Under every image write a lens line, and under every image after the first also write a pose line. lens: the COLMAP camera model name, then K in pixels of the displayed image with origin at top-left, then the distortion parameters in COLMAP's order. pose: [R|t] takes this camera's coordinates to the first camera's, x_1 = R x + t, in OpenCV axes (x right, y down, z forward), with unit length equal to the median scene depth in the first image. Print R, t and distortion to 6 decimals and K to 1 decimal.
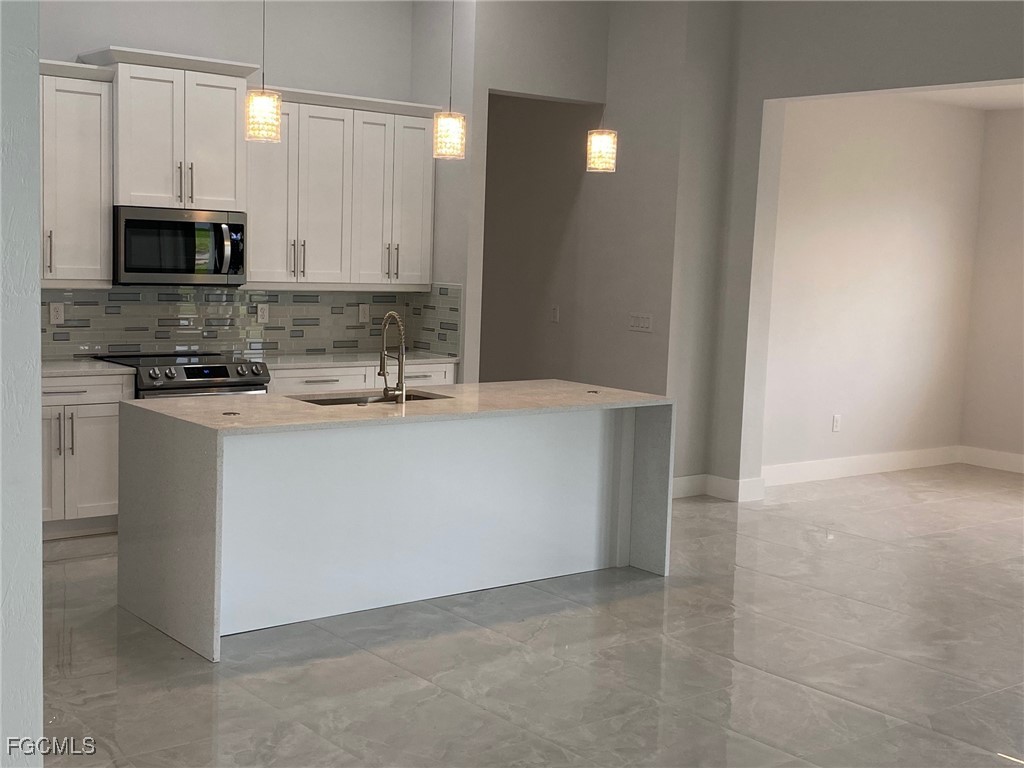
lens RADIAL K [[1304.7, 0, 512.0], [0, 1304.7, 384.0], [0, 0, 1]] dist [0.108277, -0.043527]
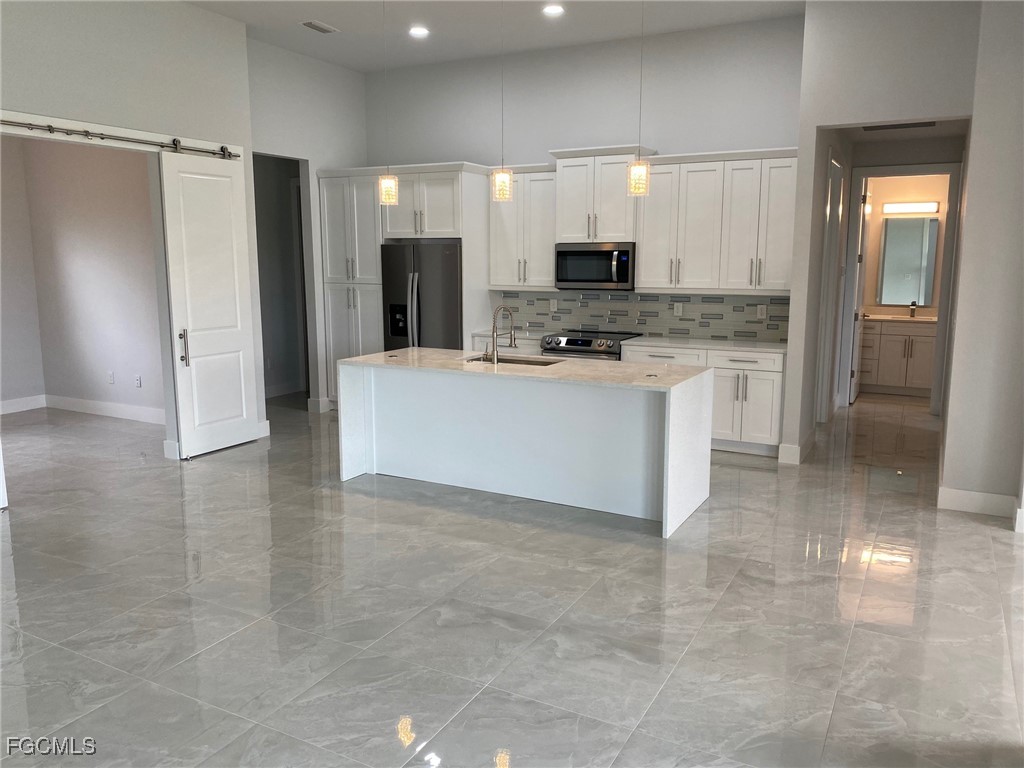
lens RADIAL K [[783.6, 0, 512.0], [0, 783.6, 384.0], [0, 0, 1]] dist [0.049409, -0.000005]
pose [[0.374815, 0.113347, -0.920145, 0.619520], [-0.082244, 0.992650, 0.088777, -0.036242], [0.923444, 0.042401, 0.381382, 0.531927]]
